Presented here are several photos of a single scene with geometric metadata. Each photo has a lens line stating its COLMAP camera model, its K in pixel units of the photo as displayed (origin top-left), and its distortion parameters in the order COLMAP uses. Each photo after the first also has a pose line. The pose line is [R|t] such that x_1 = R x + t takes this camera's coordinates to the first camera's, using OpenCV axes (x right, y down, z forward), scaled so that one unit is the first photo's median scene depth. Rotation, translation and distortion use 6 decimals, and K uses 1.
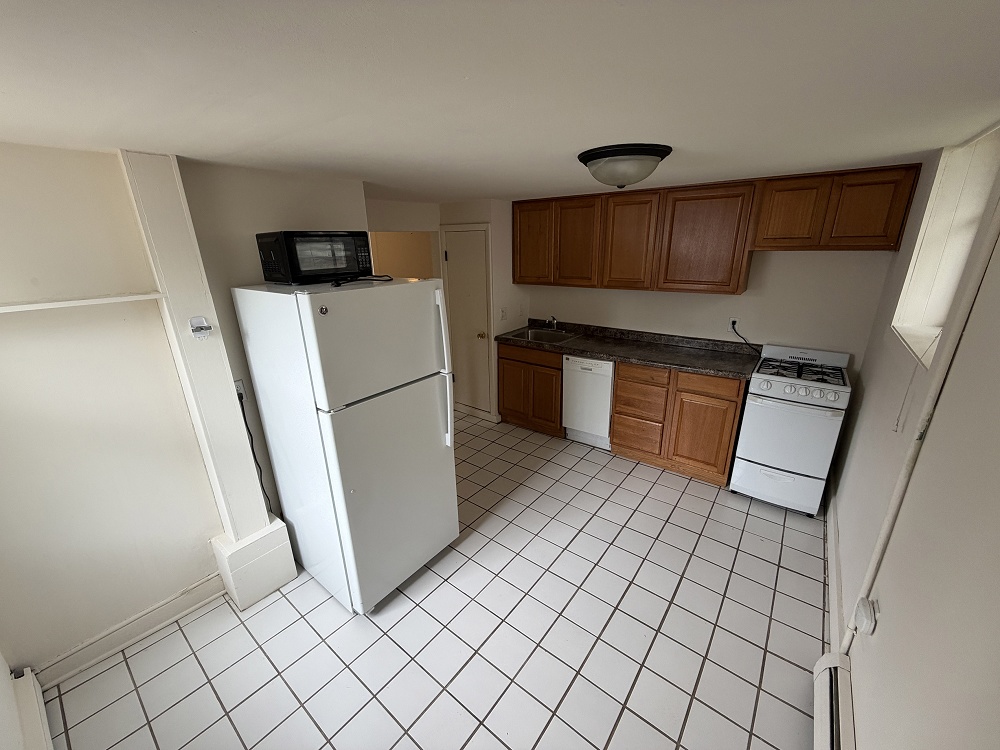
lens RADIAL K [[396.9, 0, 500.6], [0, 396.9, 375.9], [0, 0, 1]] dist [-0.000592, -0.000367]
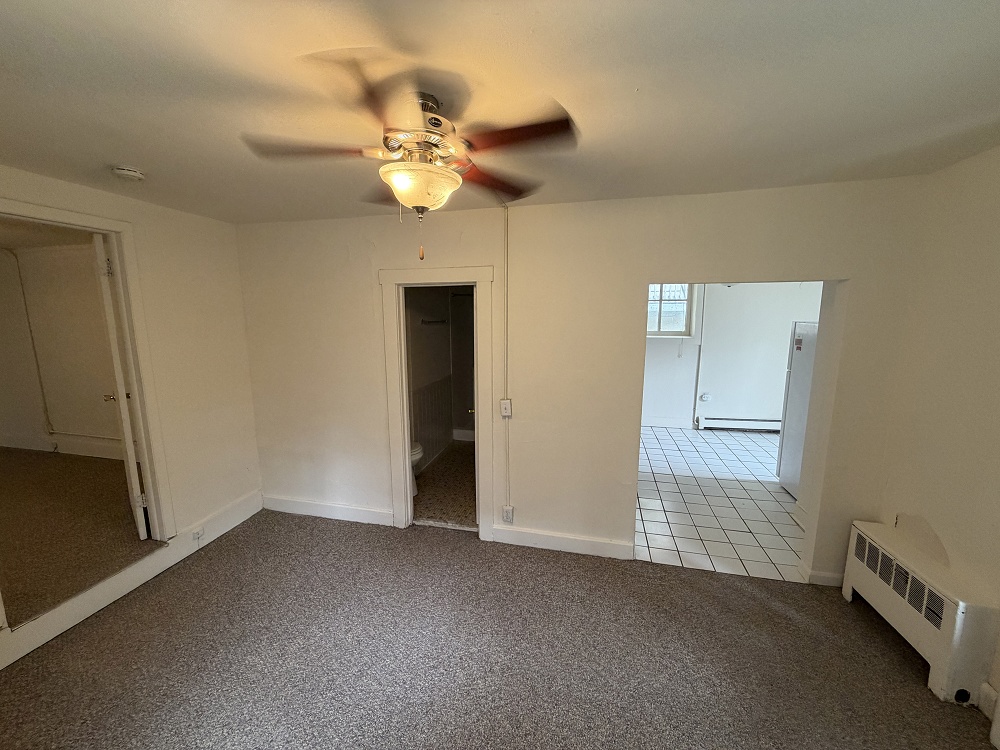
lens RADIAL K [[396.9, 0, 496.8], [0, 396.9, 374.5], [0, 0, 1]] dist [-0.000592, -0.000367]
pose [[-0.401772, -0.119765, 0.907874, -0.824303], [0.306474, 0.916654, 0.256551, -0.576651], [-0.862933, 0.381315, -0.331581, 1.807341]]
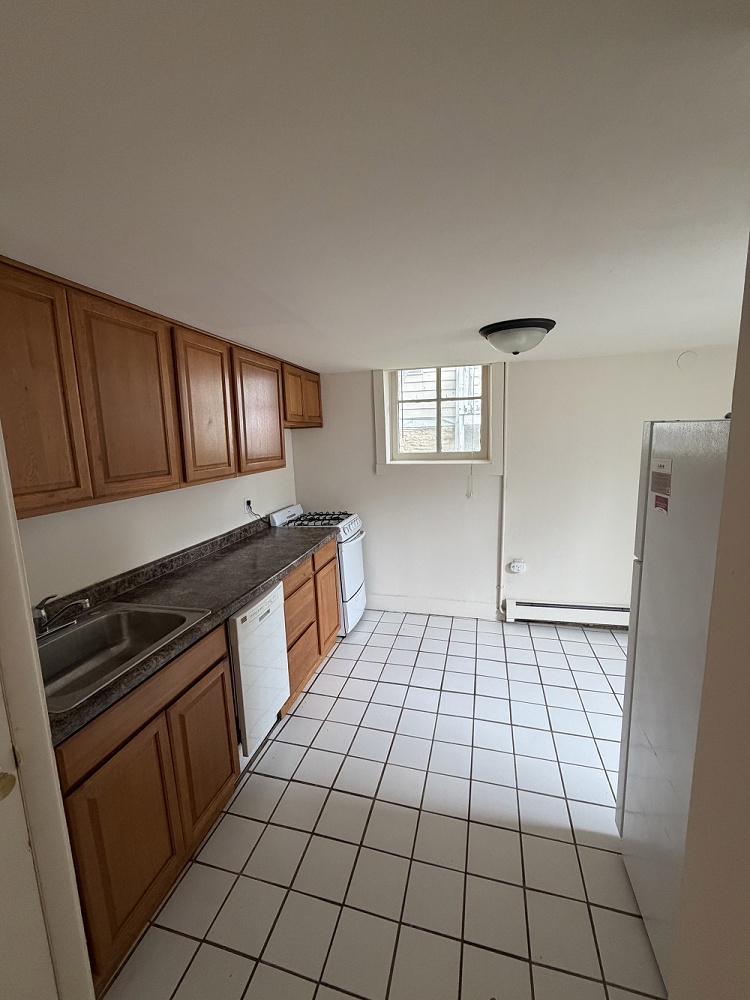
lens RADIAL K [[396.9, 0, 375.8], [0, 396.9, 495.6], [0, 0, 1]] dist [-0.000592, -0.000367]
pose [[-0.386131, -0.108618, 0.916027, -0.366543], [0.330181, 0.910974, 0.247200, -0.272959], [-0.861327, 0.397906, -0.315891, 1.003151]]
